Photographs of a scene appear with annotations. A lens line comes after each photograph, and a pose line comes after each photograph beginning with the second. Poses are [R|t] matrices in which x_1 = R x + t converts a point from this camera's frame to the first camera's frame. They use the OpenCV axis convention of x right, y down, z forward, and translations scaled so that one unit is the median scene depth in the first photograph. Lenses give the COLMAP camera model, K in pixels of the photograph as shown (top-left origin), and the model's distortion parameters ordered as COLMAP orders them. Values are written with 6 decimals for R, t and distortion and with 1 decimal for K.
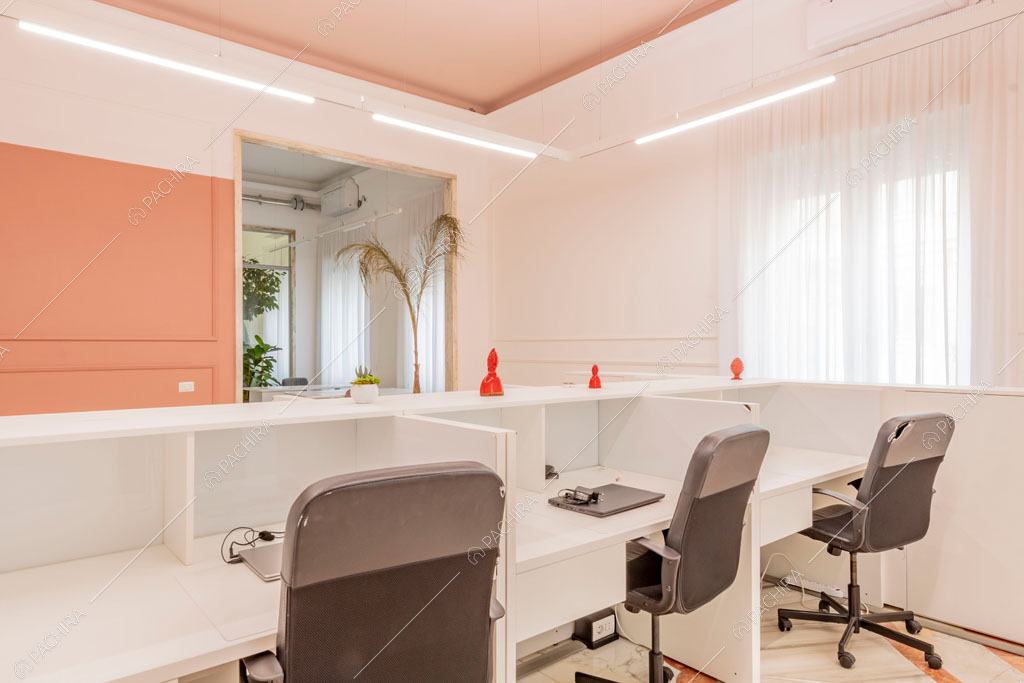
lens RADIAL K [[643.0, 0, 508.3], [0, 643.0, 342.7], [0, 0, 1]] dist [0.029259, -0.007600]
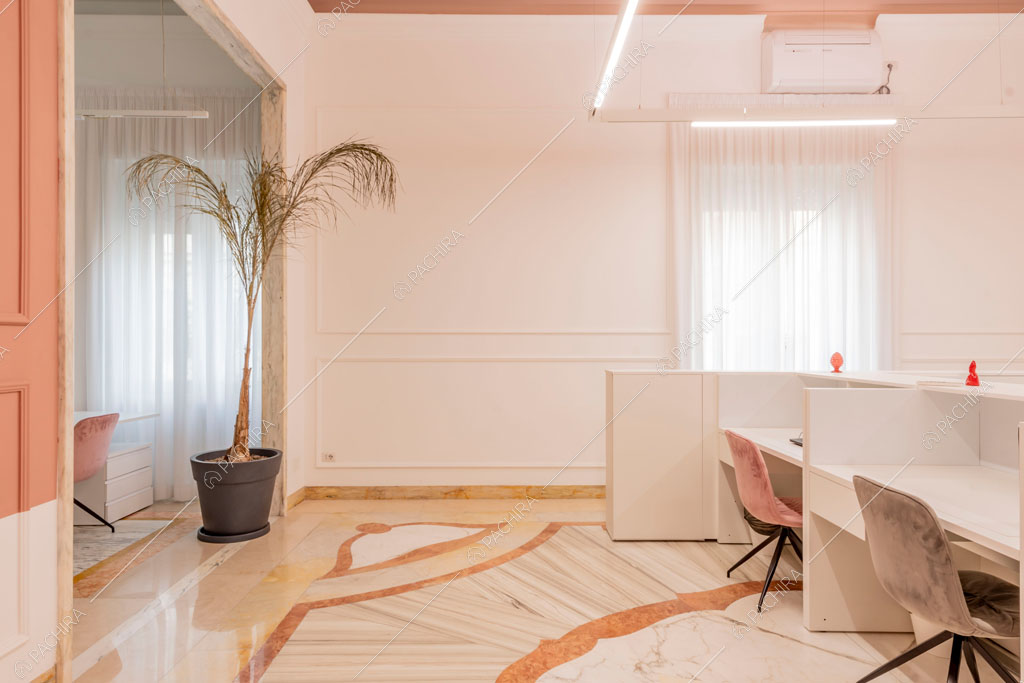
lens RADIAL K [[643.0, 0, 508.9], [0, 643.0, 338.8], [0, 0, 1]] dist [0.029259, -0.007600]
pose [[0.632921, 0.002497, 0.774212, -0.846109], [-0.006056, 0.999980, 0.001726, 0.001847], [-0.774193, -0.005781, 0.632923, 0.736407]]
